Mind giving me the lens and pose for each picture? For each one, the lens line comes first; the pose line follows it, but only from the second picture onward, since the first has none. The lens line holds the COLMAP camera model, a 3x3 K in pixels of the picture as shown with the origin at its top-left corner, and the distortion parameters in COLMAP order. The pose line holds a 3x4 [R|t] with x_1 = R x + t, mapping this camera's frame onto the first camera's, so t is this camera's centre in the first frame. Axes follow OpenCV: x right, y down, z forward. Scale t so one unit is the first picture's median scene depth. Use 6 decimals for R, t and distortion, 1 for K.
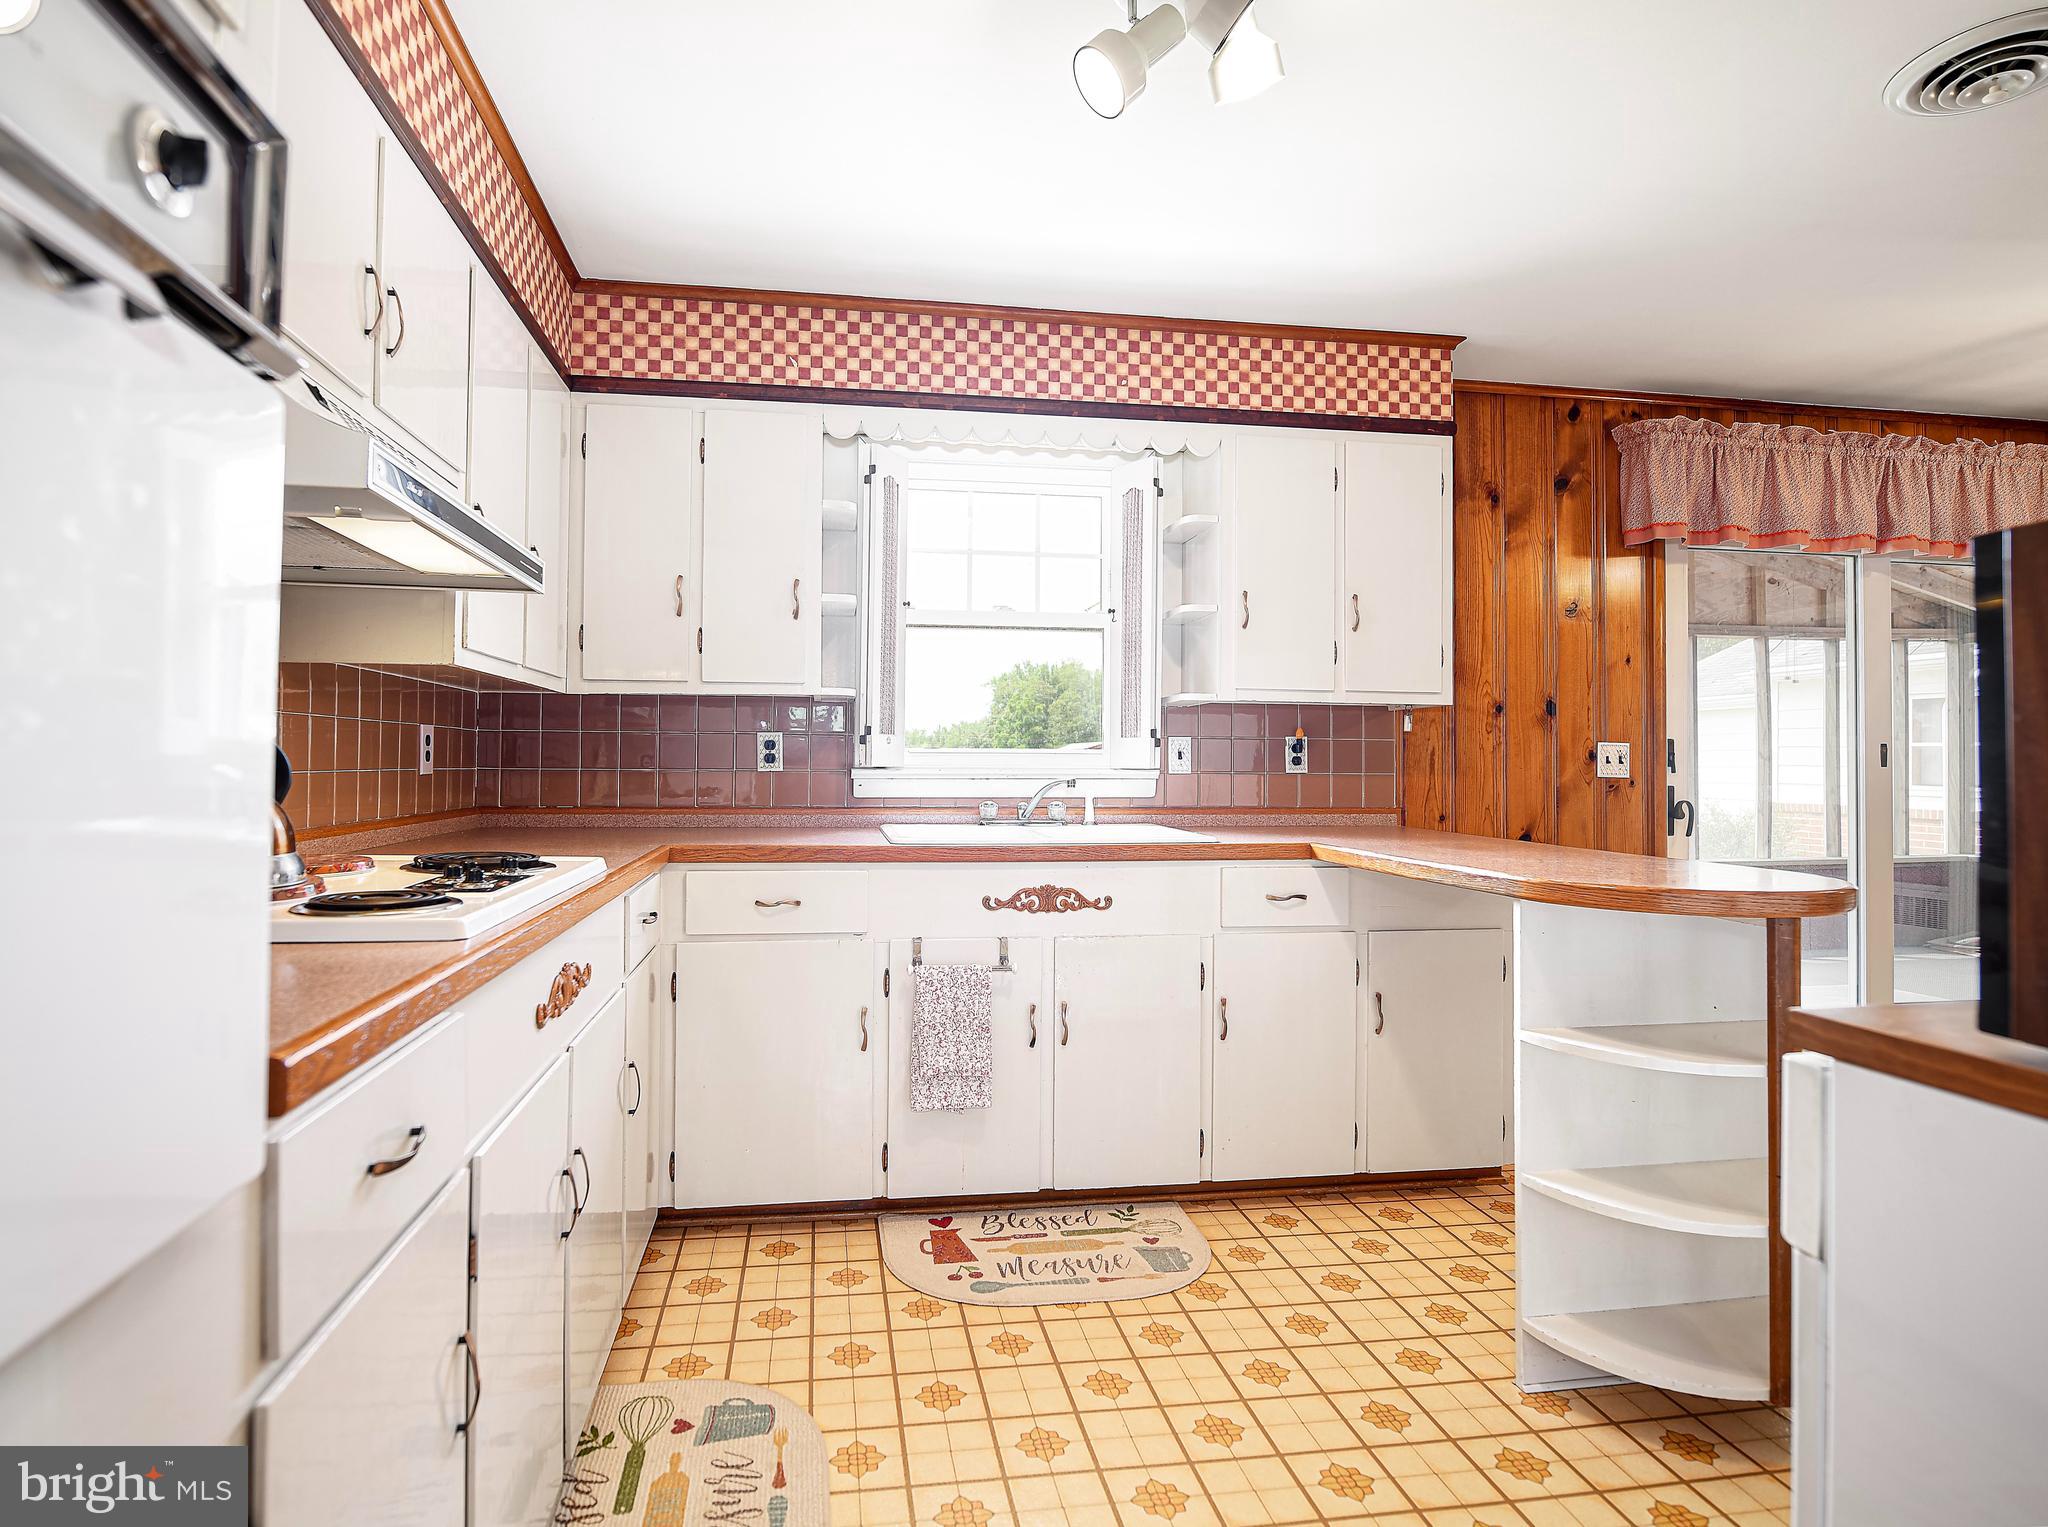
lens RADIAL K [[1080.9, 0, 902.0], [0, 1080.9, 743.2], [0, 0, 1]] dist [-0.019274, -0.002469]
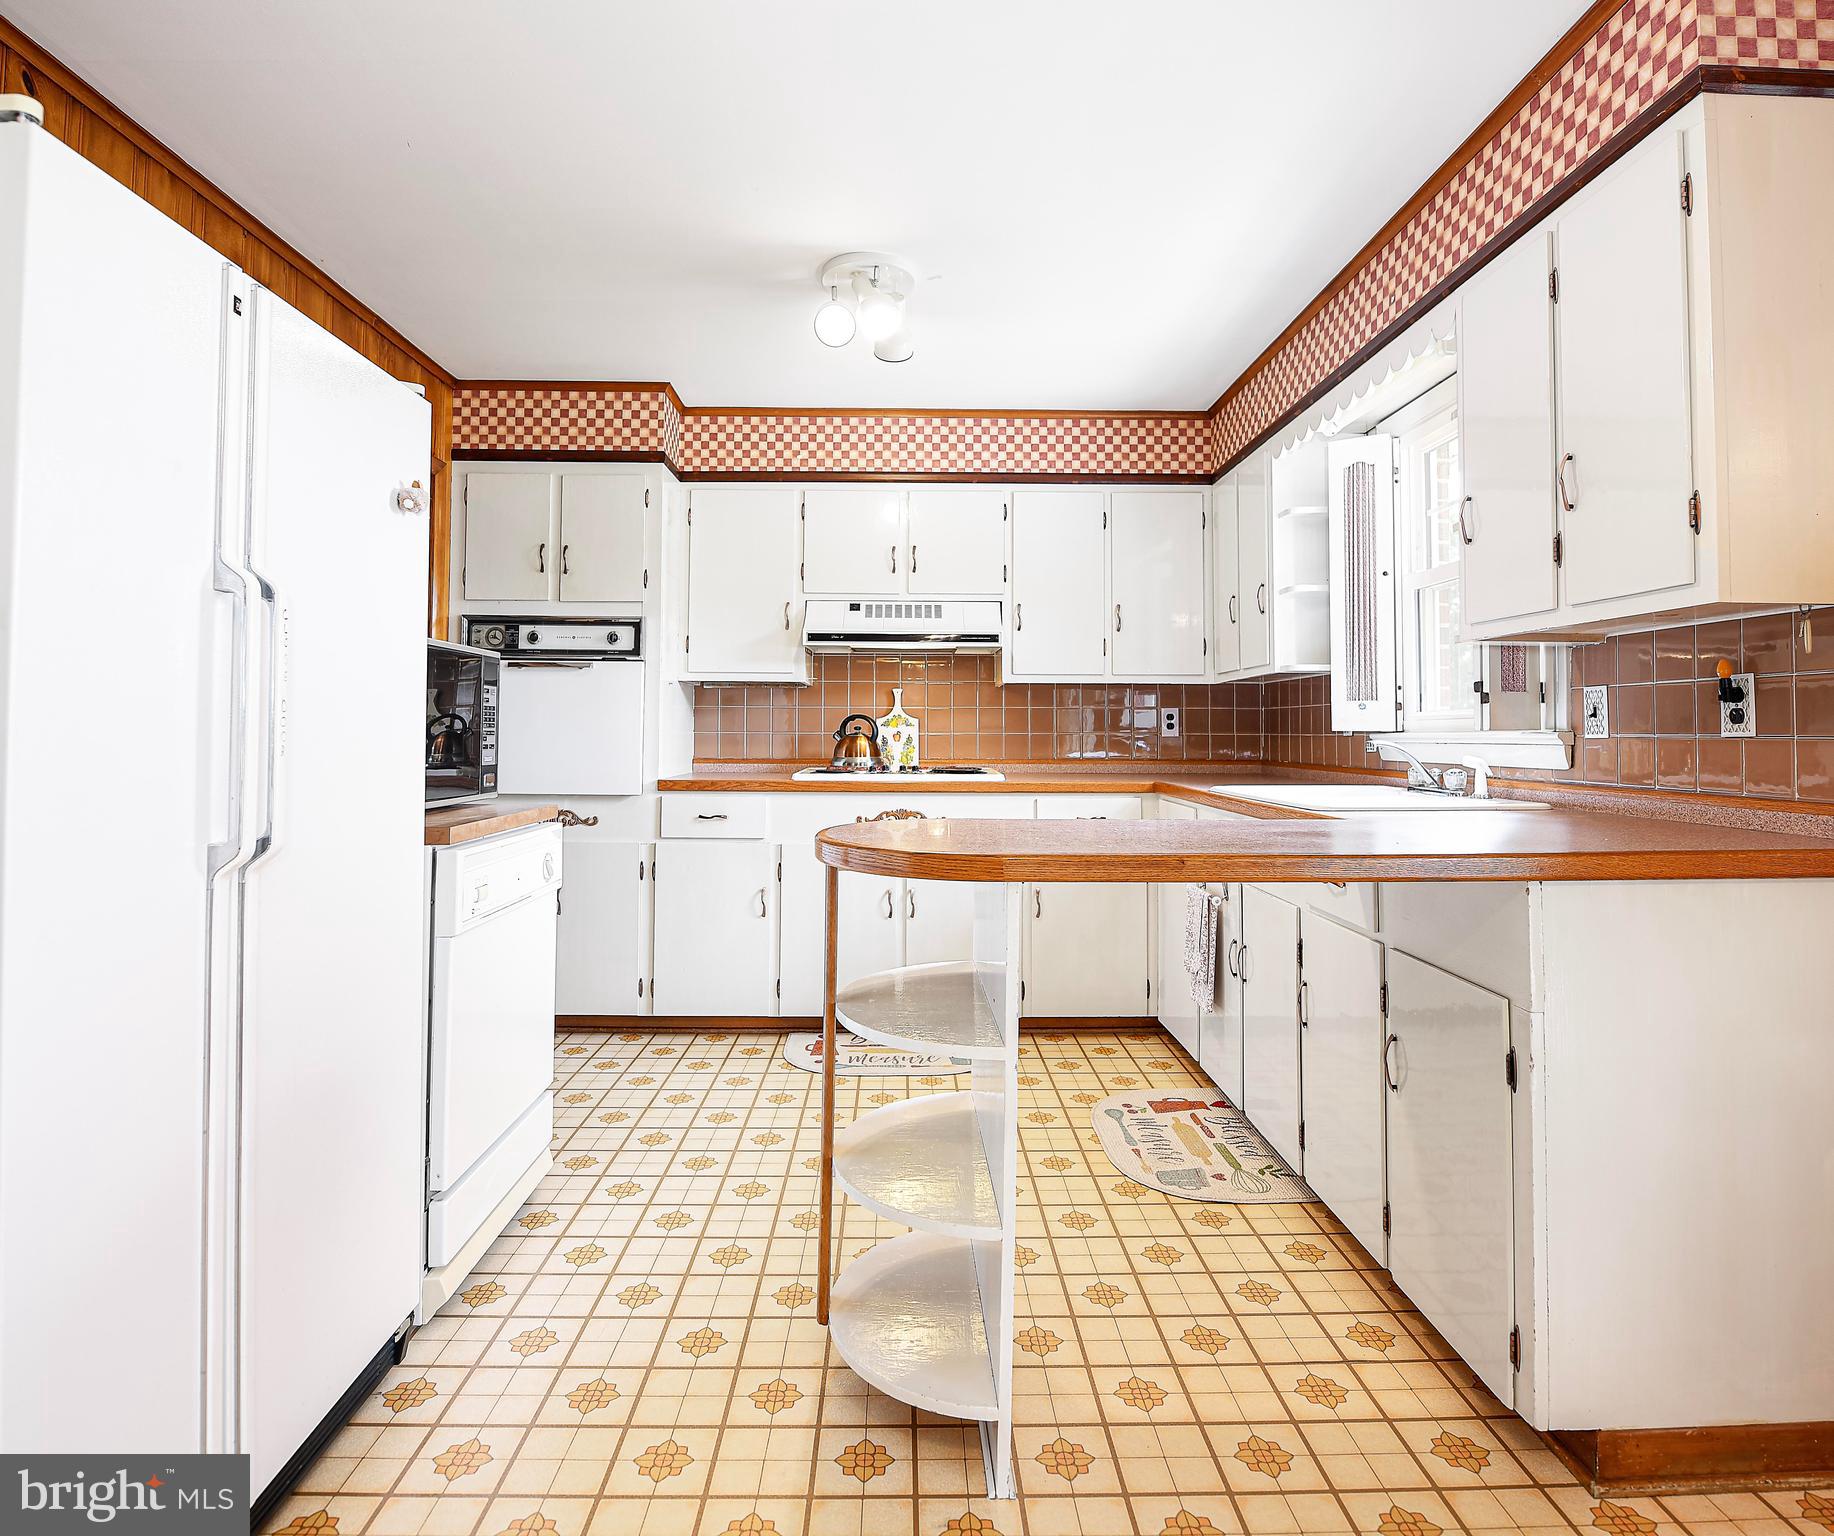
lens RADIAL K [[1017.9, 0, 910.1], [0, 1017.9, 696.8], [0, 0, 1]] dist [-0.007906, -0.005219]
pose [[-0.113098, -0.041643, -0.992711, 0.978700], [0.013972, 0.998956, -0.043497, 0.024036], [0.993486, -0.018789, -0.112398, 0.628789]]
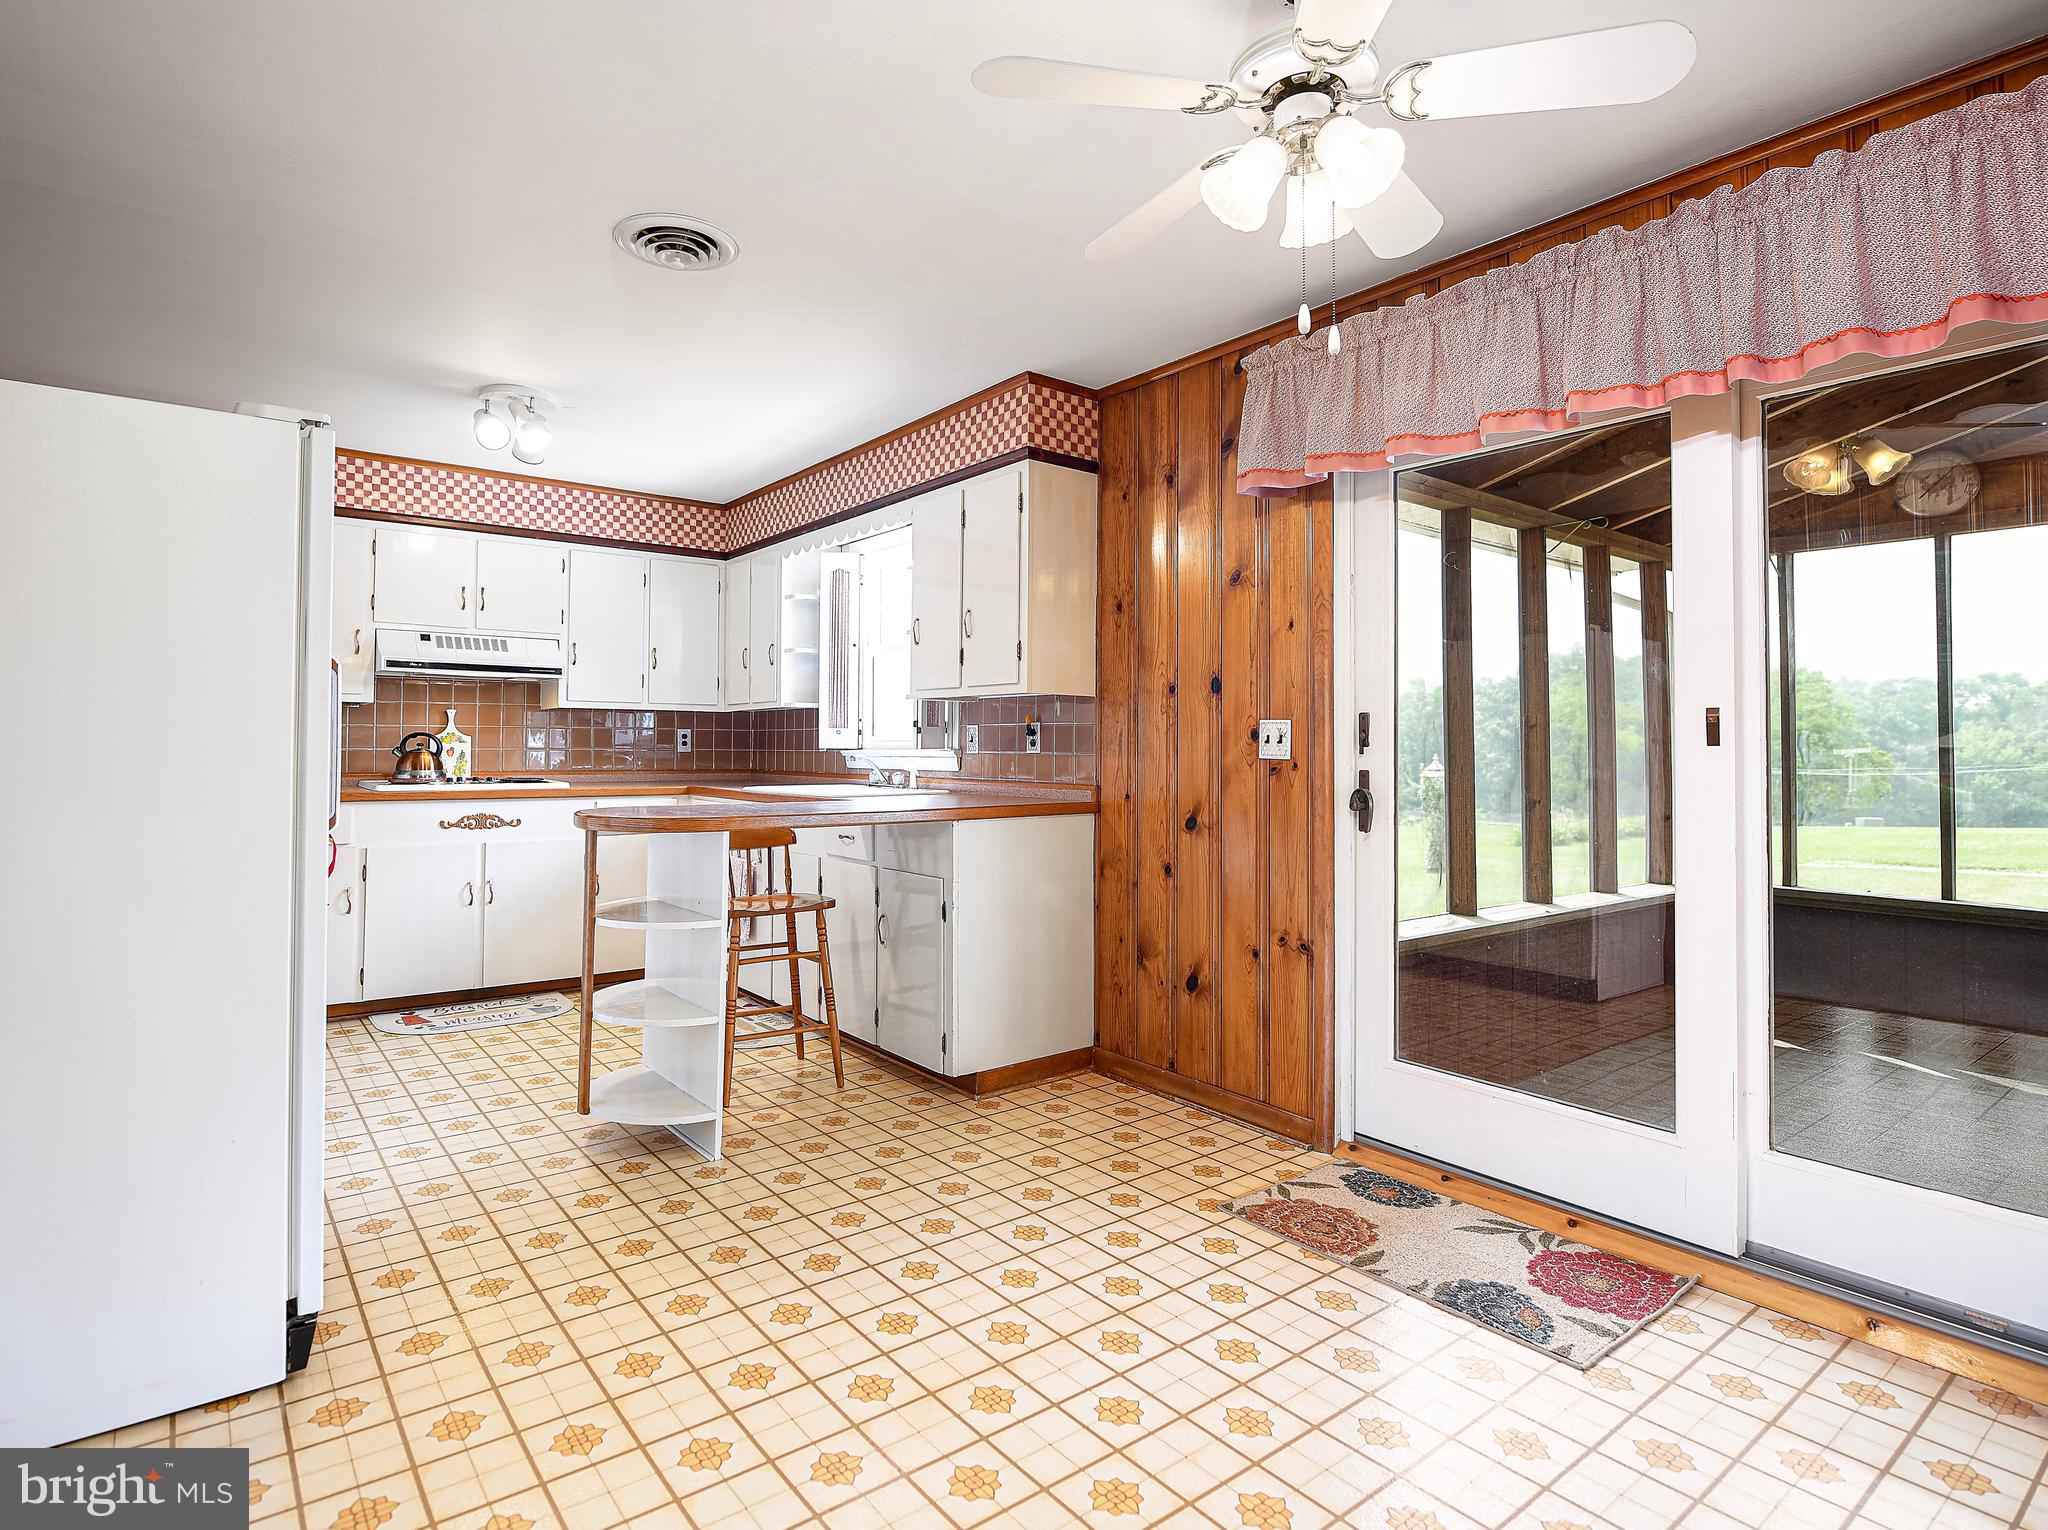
lens RADIAL K [[1091.4, 0, 956.7], [0, 1091.4, 723.8], [0, 0, 1]] dist [-0.002275, 0.000939]
pose [[0.477920, -0.023304, -0.878094, 1.415021], [0.013840, 0.999724, -0.018999, 0.017405], [0.878294, -0.003072, 0.478110, 0.354260]]
